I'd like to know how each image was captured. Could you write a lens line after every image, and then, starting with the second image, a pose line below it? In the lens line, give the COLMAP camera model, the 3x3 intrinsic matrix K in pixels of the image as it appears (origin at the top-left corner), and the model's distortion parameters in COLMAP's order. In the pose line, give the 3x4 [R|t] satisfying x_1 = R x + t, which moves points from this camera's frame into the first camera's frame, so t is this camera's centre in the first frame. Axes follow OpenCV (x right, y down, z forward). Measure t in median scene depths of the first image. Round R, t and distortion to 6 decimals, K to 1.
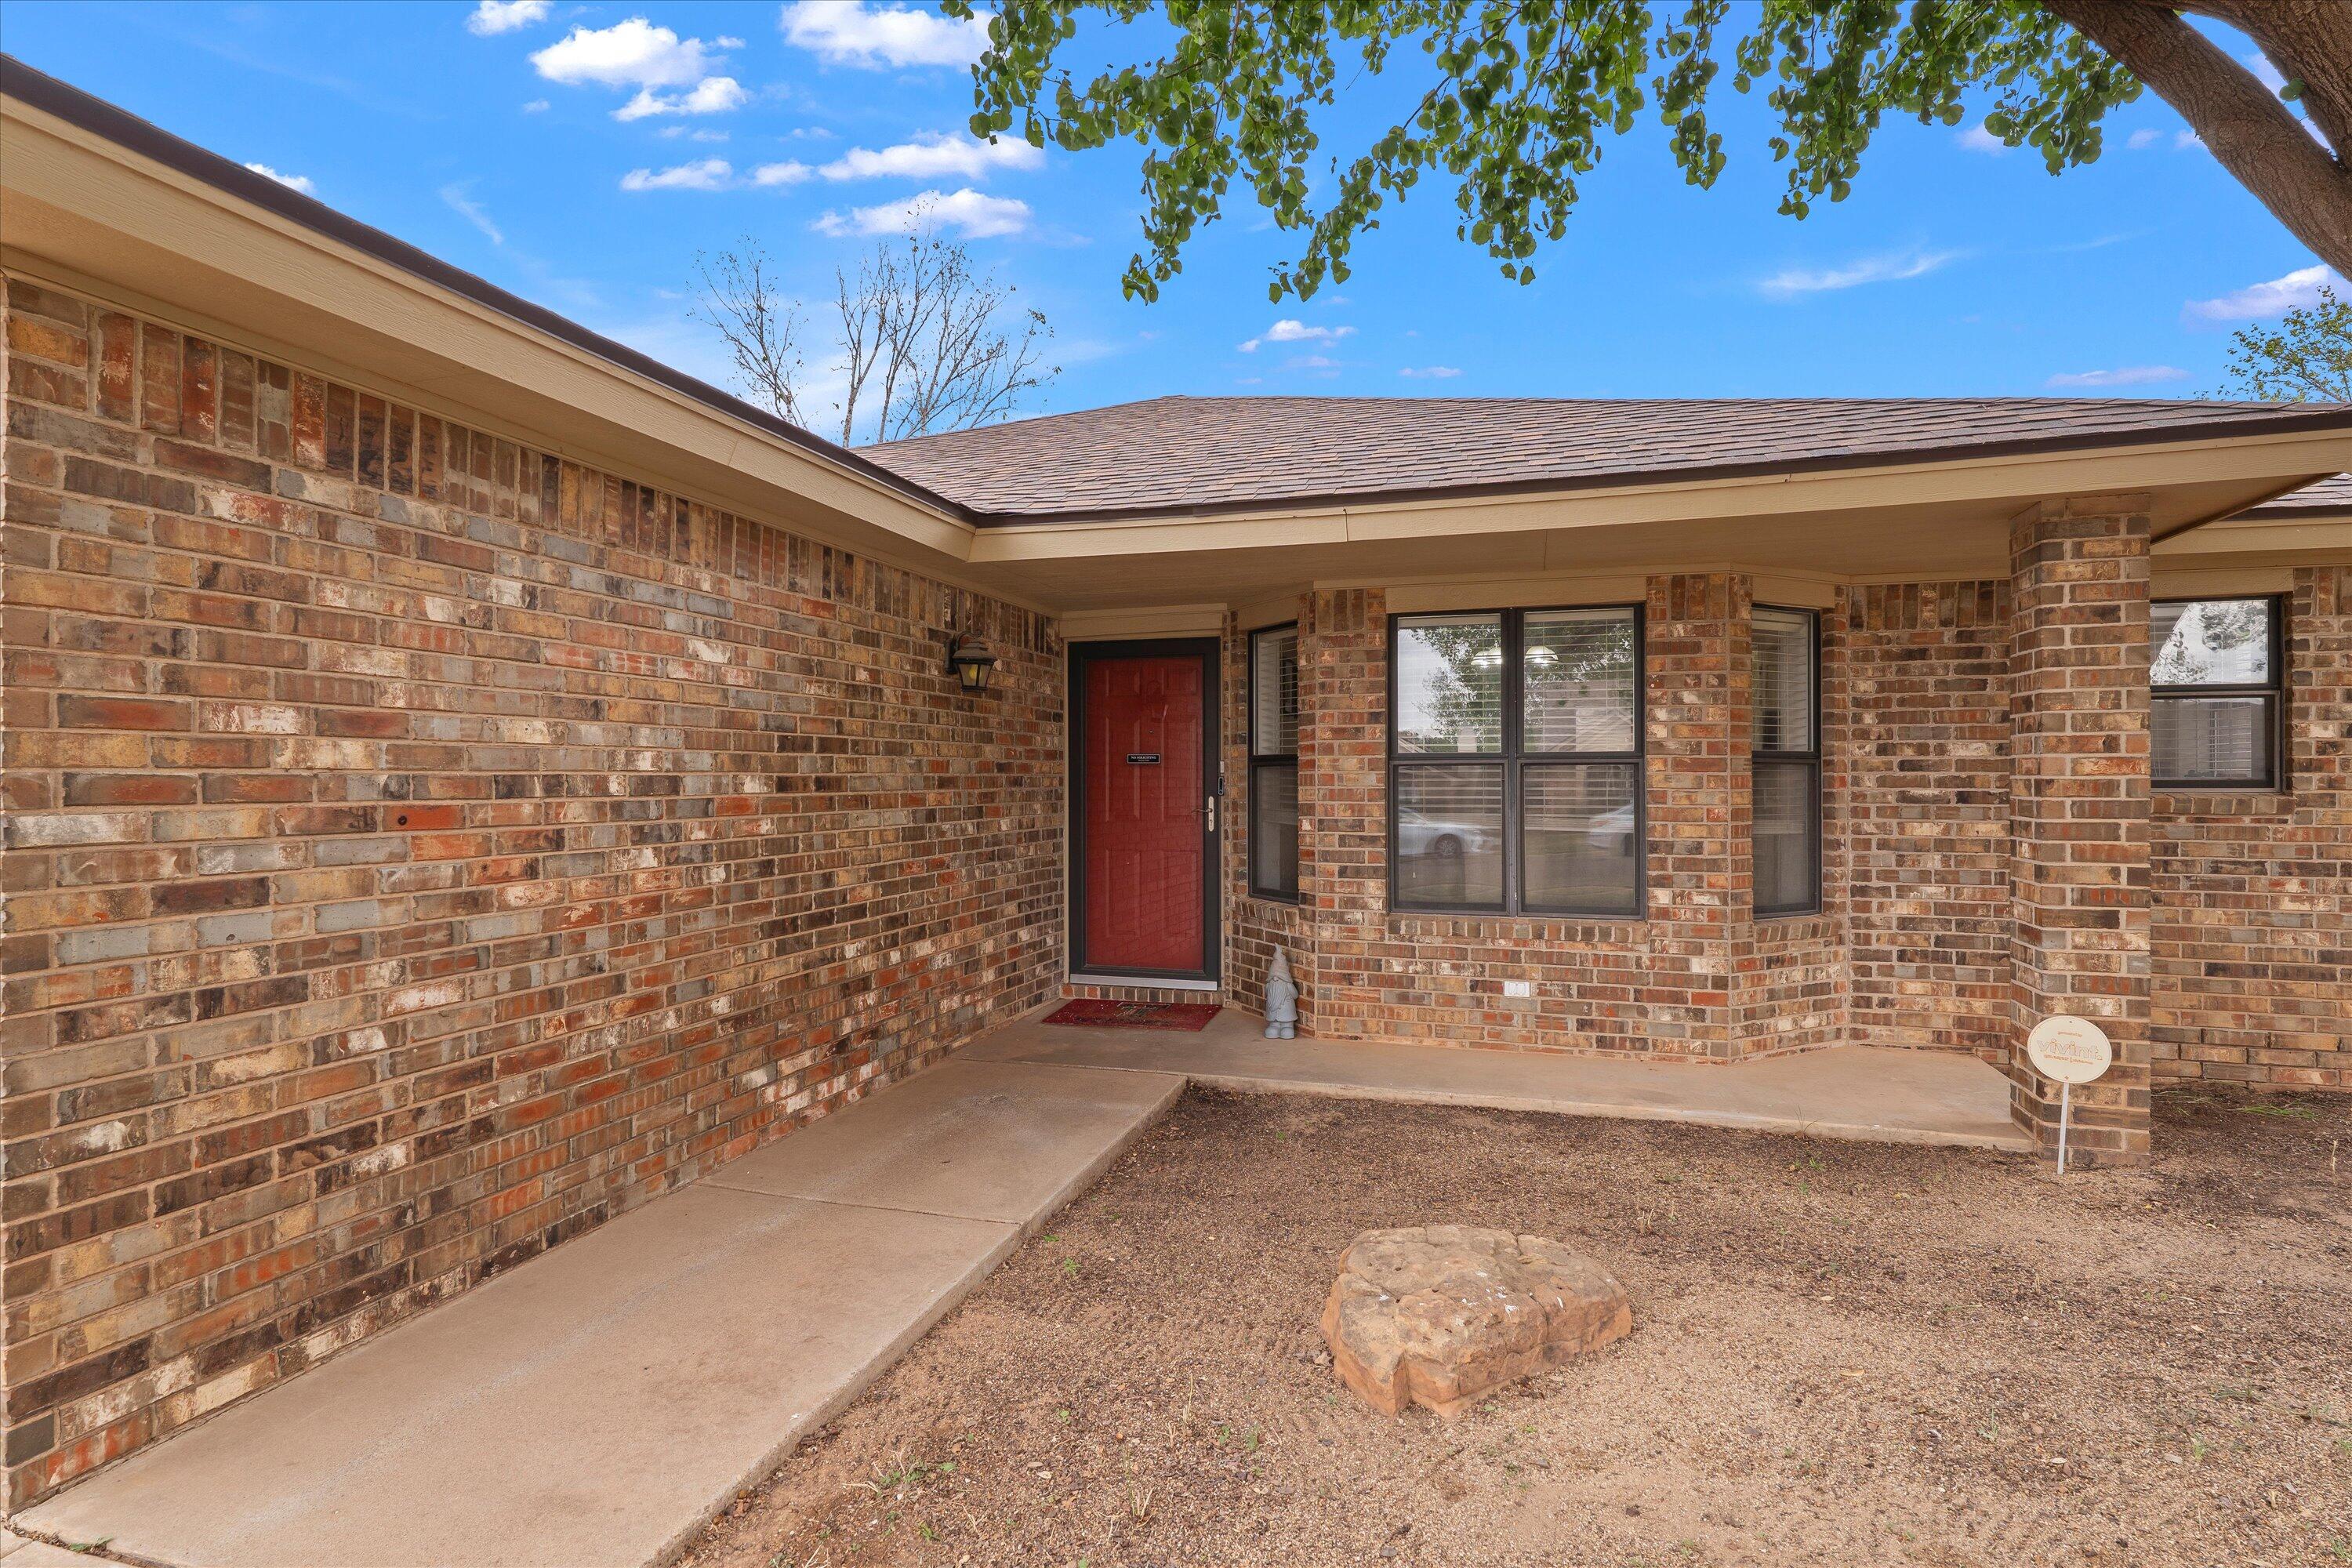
lens RADIAL K [[1104.5, 0, 1173.6], [0, 1104.5, 777.3], [0, 0, 1]] dist [0.003666, 0.001090]
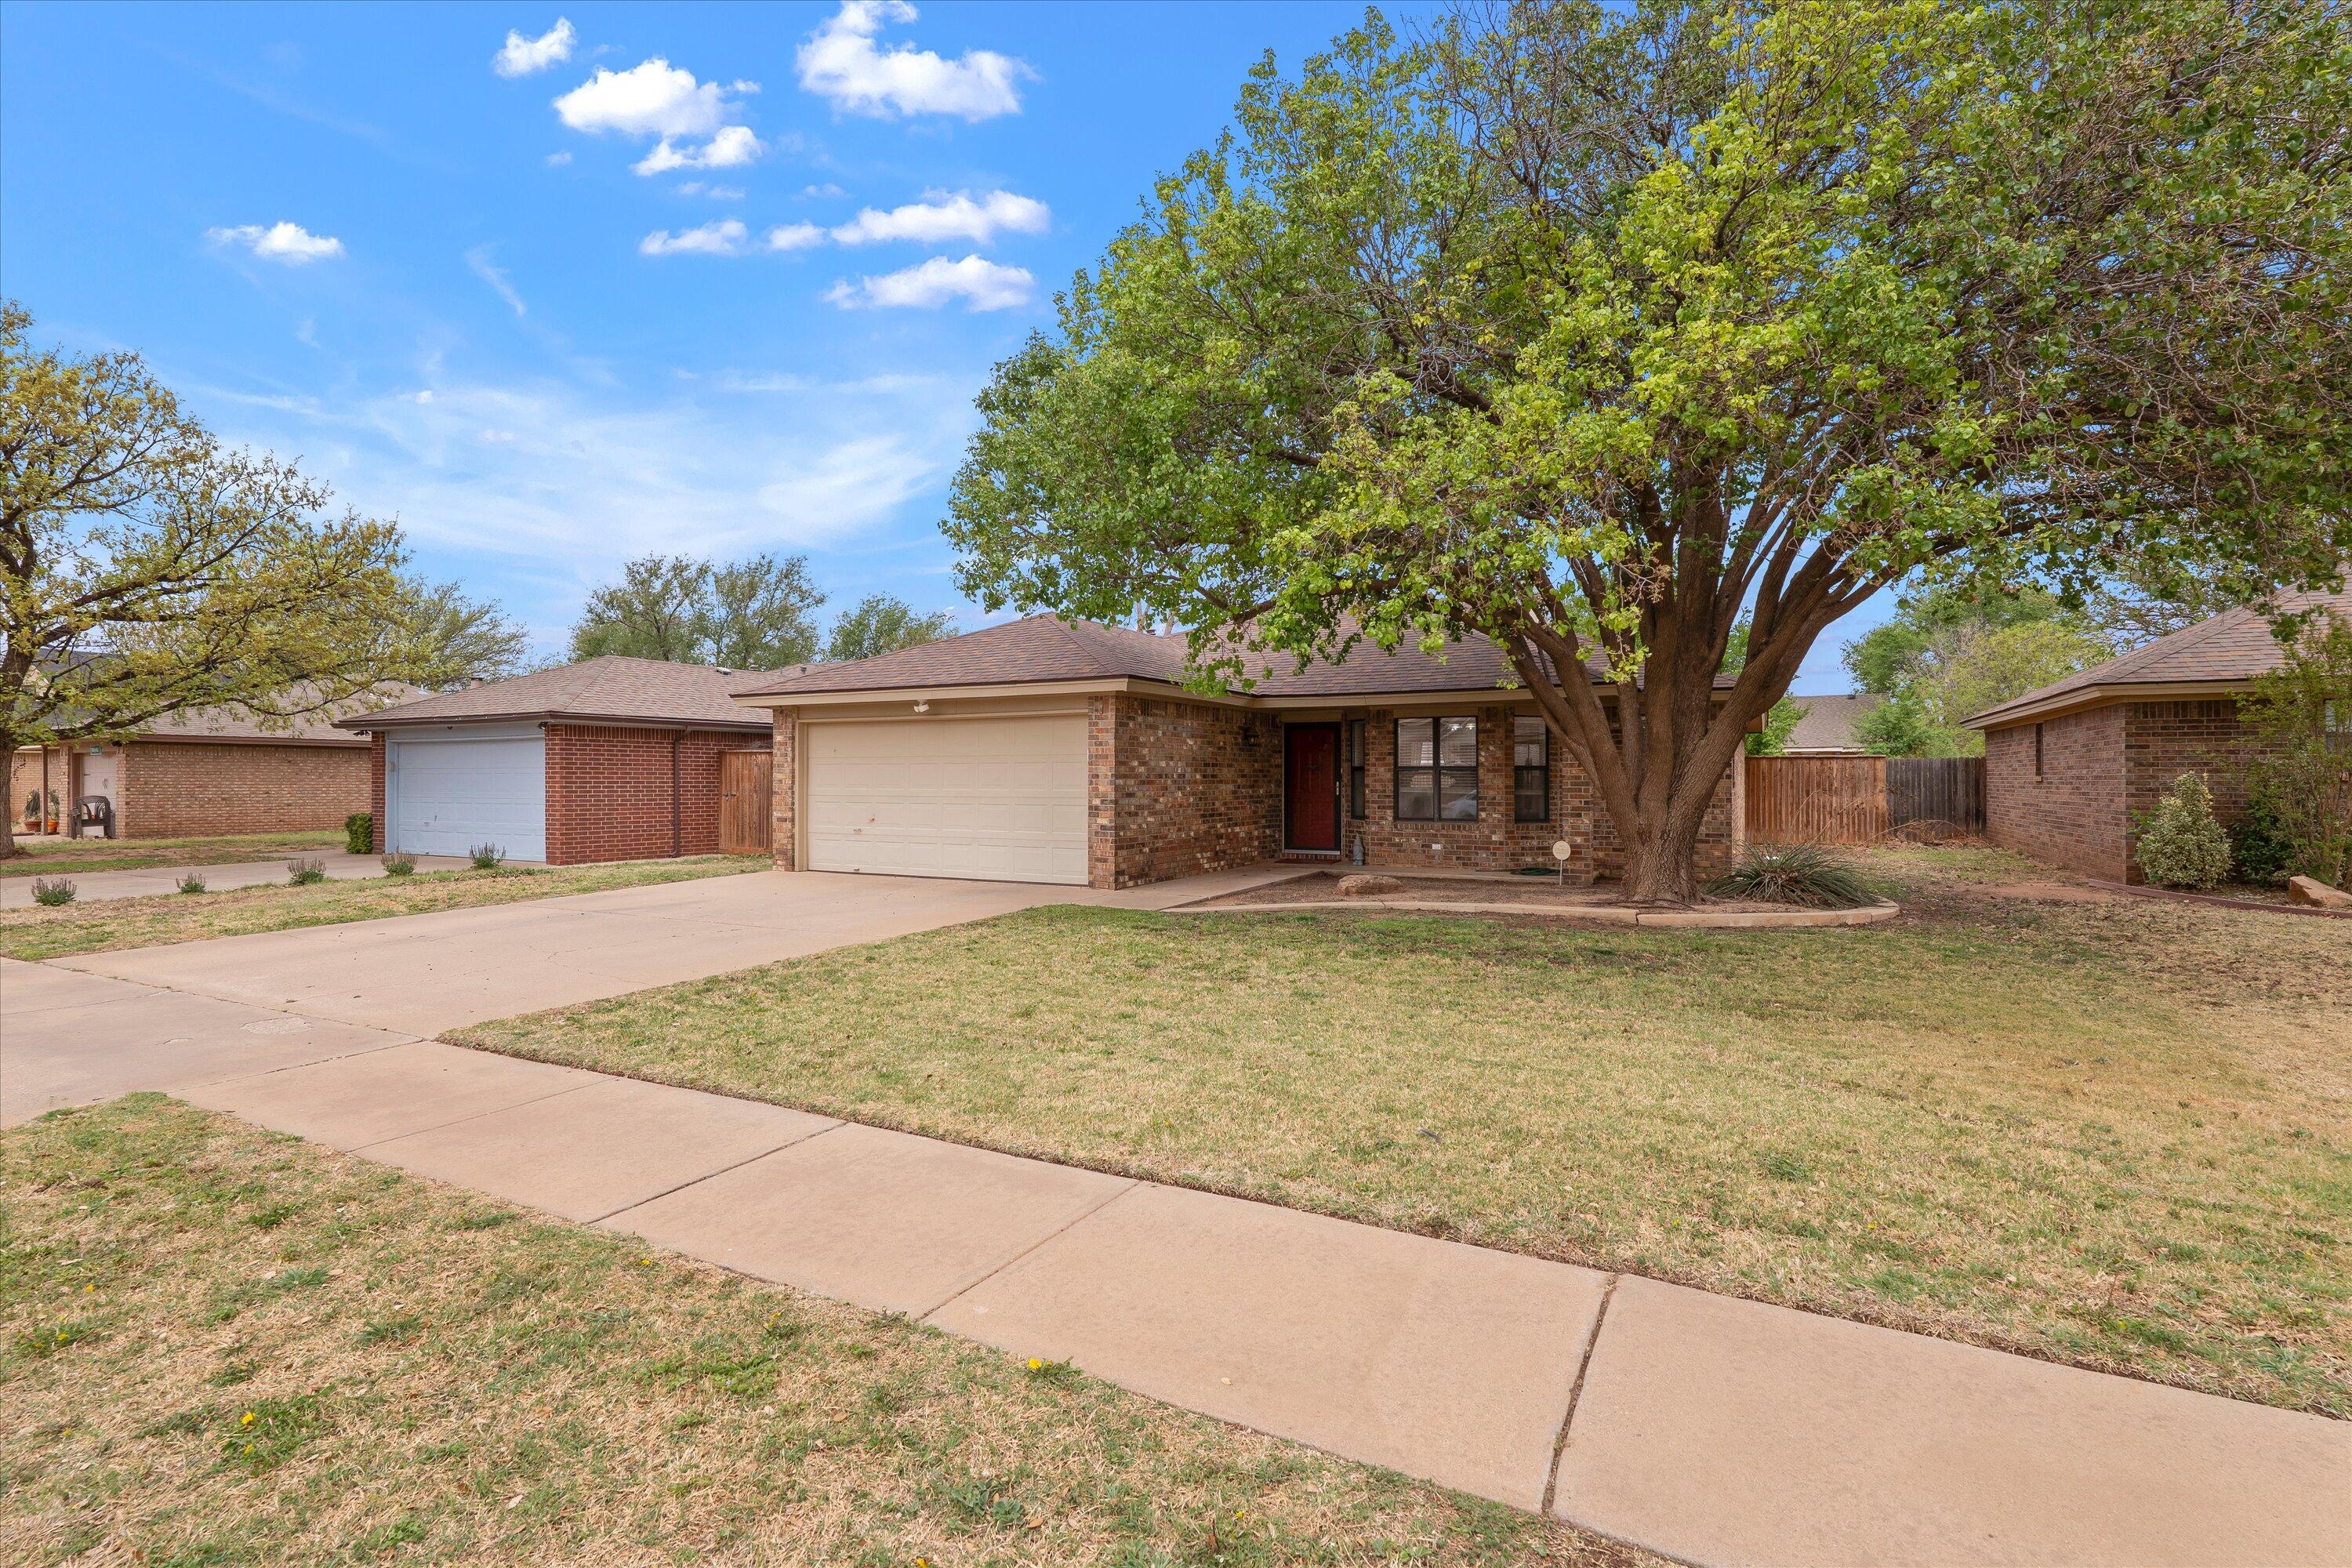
lens RADIAL K [[1104.5, 0, 1178.2], [0, 1104.5, 773.9], [0, 0, 1]] dist [0.003666, 0.001090]
pose [[0.980978, 0.001461, -0.194114, 0.204525], [-0.001892, 0.999996, -0.002033, 0.004917], [0.194111, 0.002361, 0.980977, -1.989404]]
